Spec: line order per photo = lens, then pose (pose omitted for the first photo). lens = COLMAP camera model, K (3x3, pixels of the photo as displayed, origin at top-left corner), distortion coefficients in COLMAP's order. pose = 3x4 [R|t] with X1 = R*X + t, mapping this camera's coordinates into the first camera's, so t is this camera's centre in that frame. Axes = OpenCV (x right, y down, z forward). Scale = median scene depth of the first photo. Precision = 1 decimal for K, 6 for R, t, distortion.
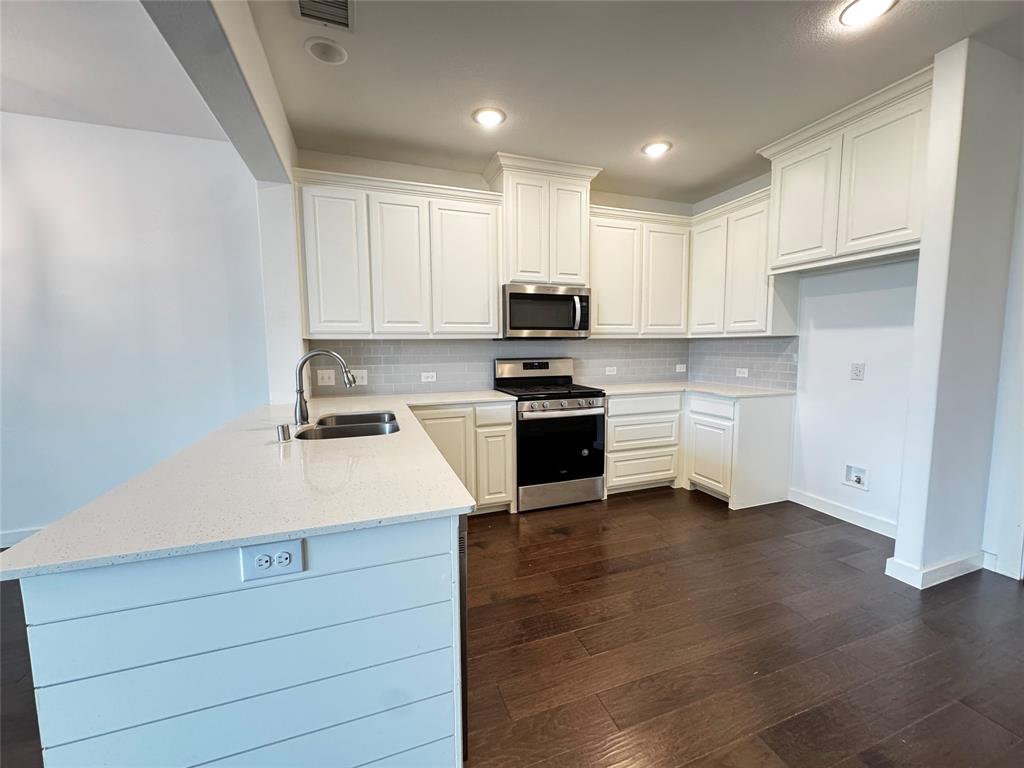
lens RADIAL K [[409.0, 0, 512.3], [0, 409.0, 385.3], [0, 0, 1]] dist [-0.002113, 0.000765]
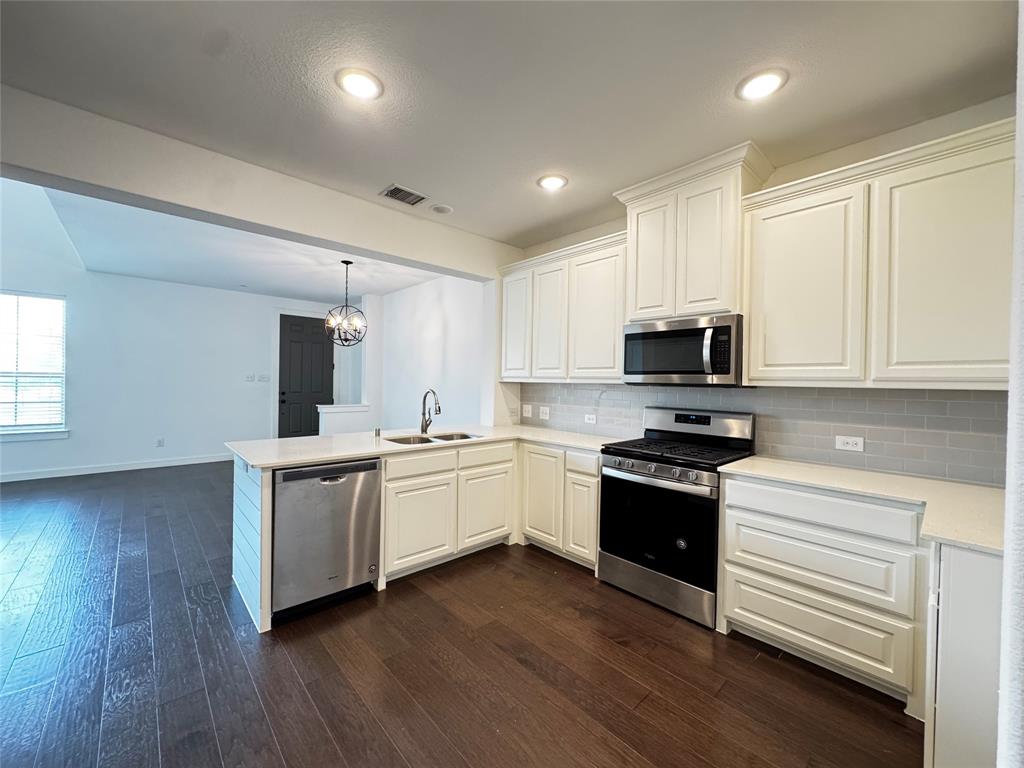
lens RADIAL K [[409.0, 0, 511.8], [0, 409.0, 385.1], [0, 0, 1]] dist [-0.002113, 0.000765]
pose [[0.388245, 0.022521, -0.921281, 0.797069], [-0.109109, 0.993793, -0.021687, -0.071882], [0.915074, 0.108940, 0.388293, 0.464748]]
